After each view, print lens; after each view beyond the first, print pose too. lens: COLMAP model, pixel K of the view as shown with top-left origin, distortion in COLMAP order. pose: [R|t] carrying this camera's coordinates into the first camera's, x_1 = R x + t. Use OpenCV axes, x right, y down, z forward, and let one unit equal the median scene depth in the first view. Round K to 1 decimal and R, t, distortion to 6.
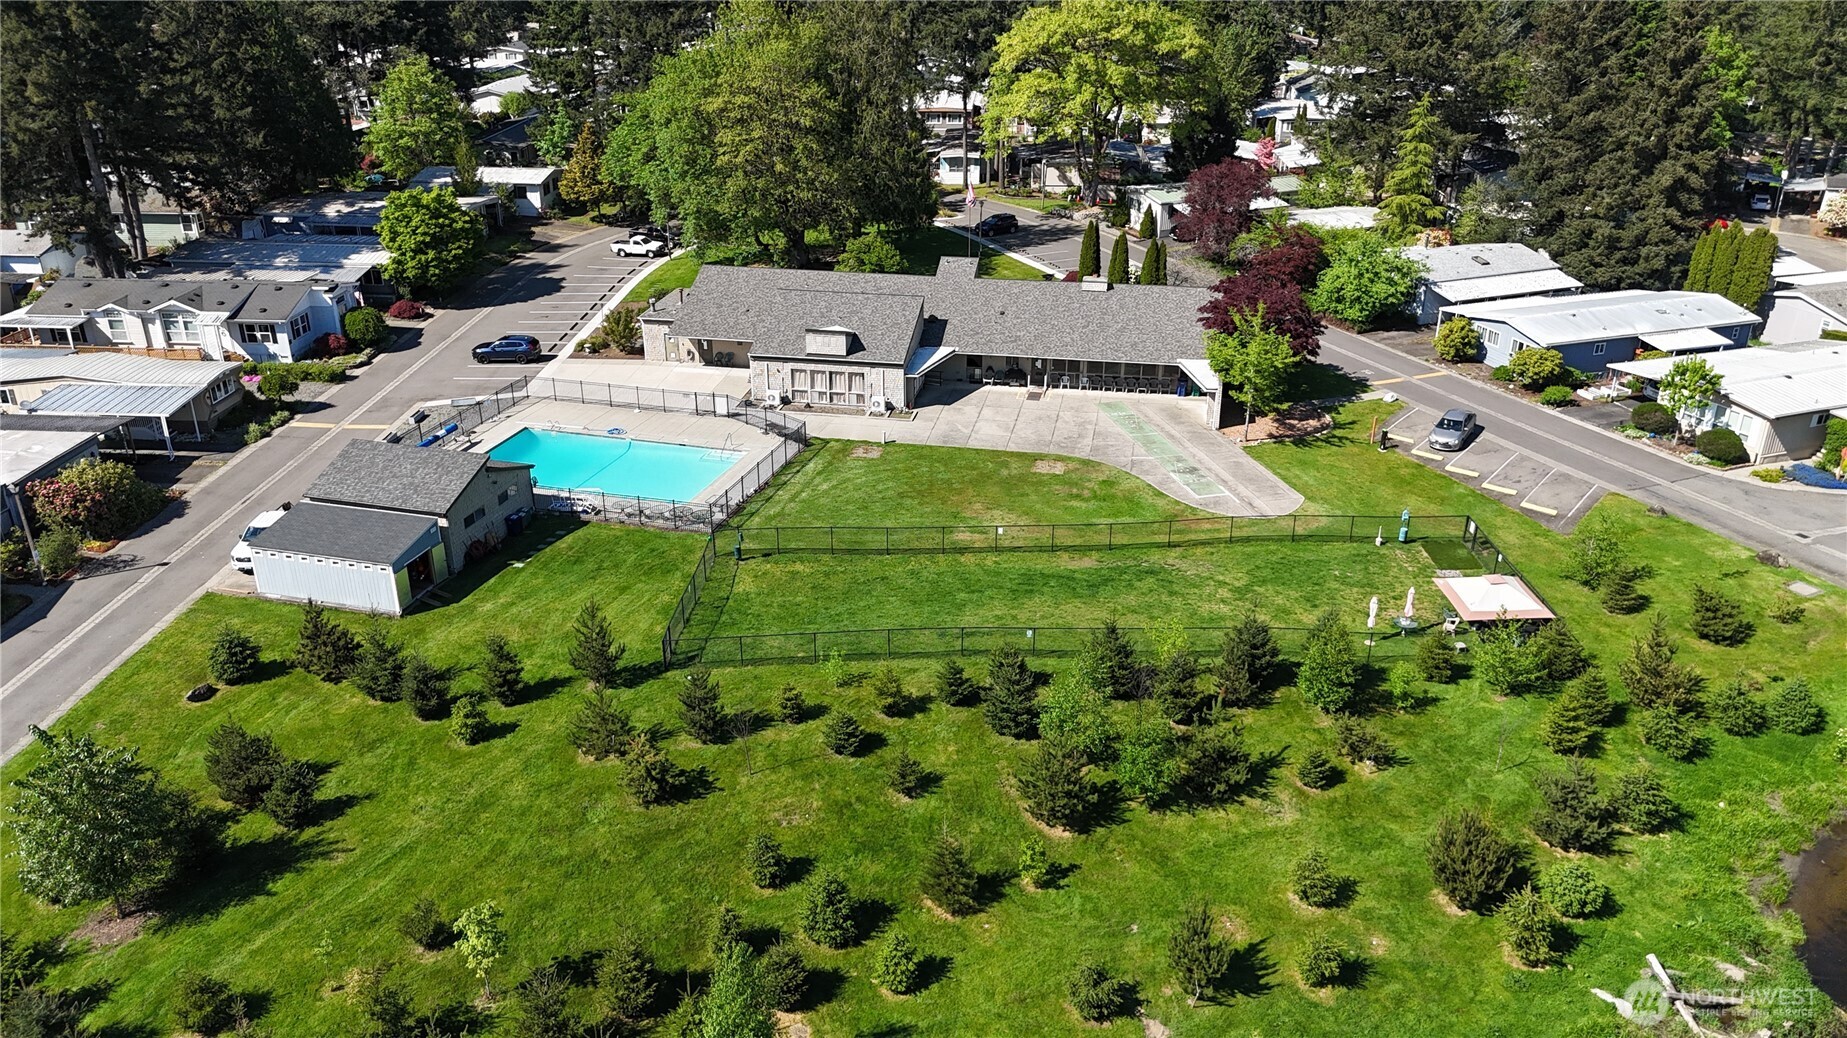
lens RADIAL K [[1363.3, 0, 923.5], [0, 1363.3, 519.0], [0, 0, 1]] dist [0.024397, -0.007425]
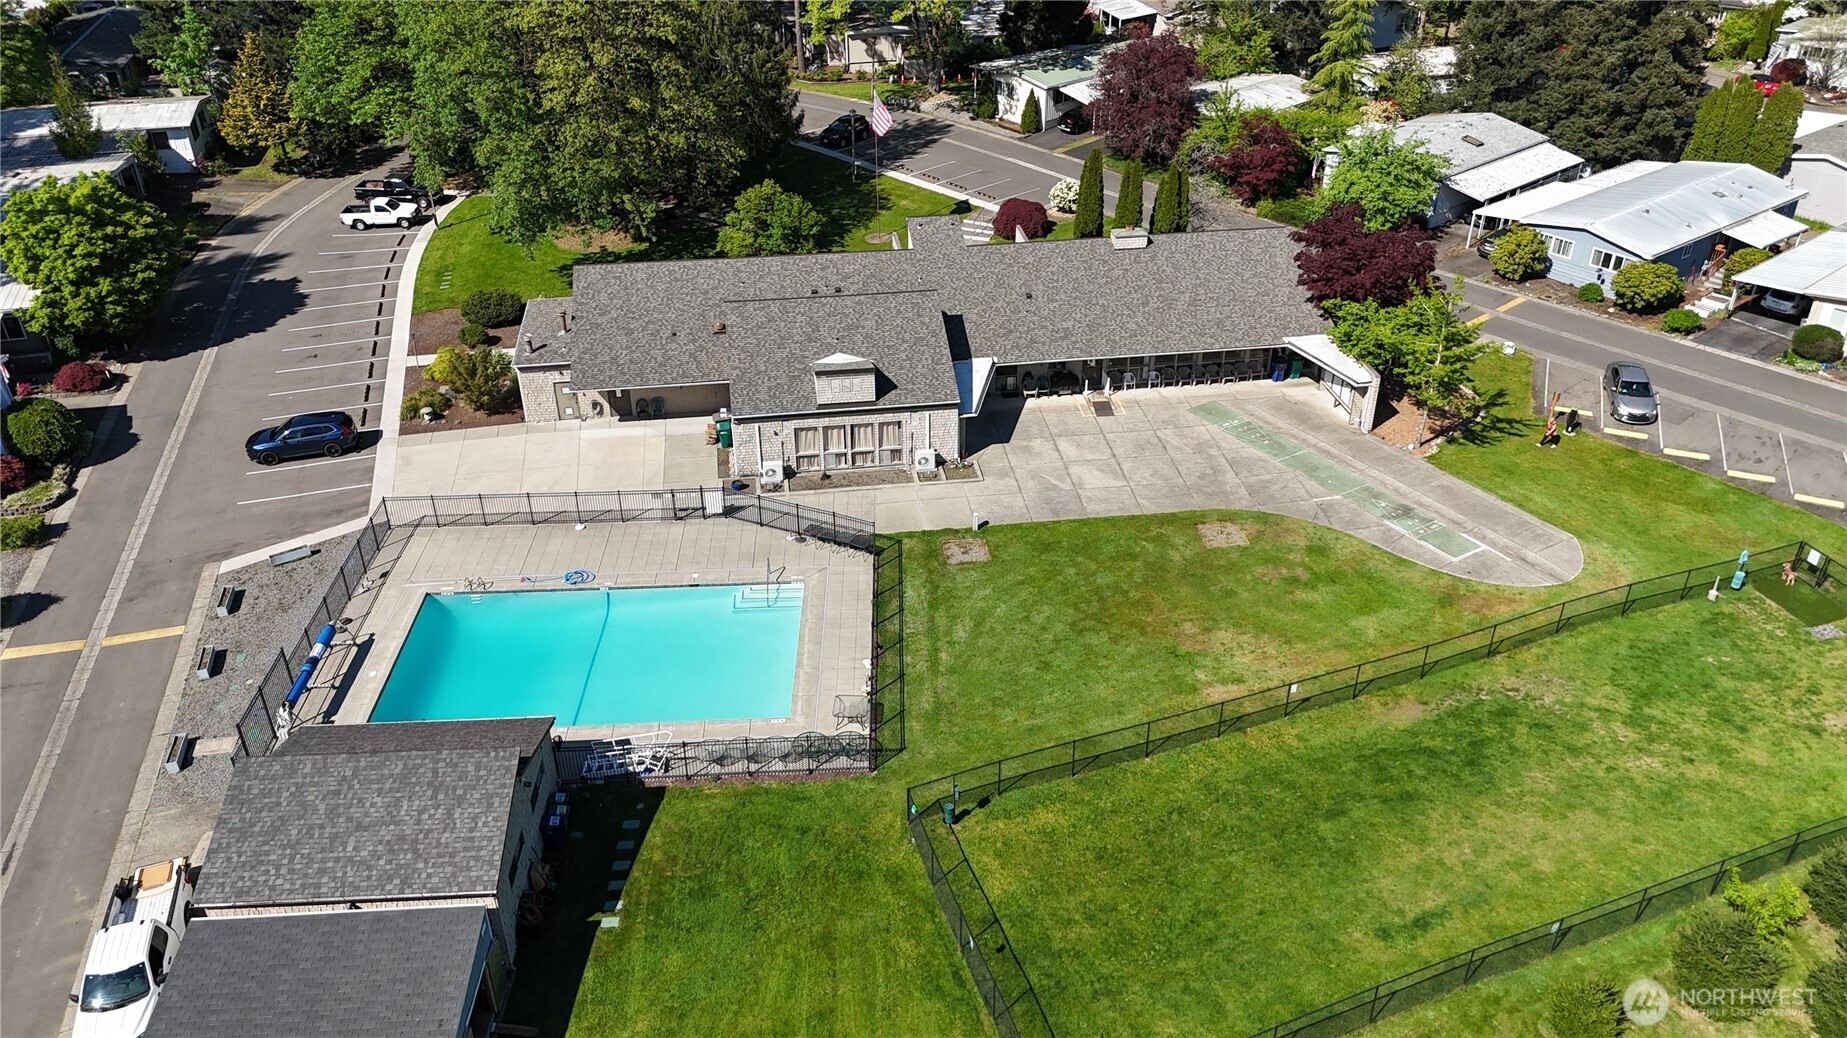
lens RADIAL K [[1363.3, 0, 923.5], [0, 1363.3, 519.0], [0, 0, 1]] dist [0.024397, -0.007425]
pose [[0.948911, -0.169159, 0.266369, -0.200089], [0.133917, 0.980260, 0.145453, -0.138278], [-0.285716, -0.102351, 0.952833, 0.281441]]
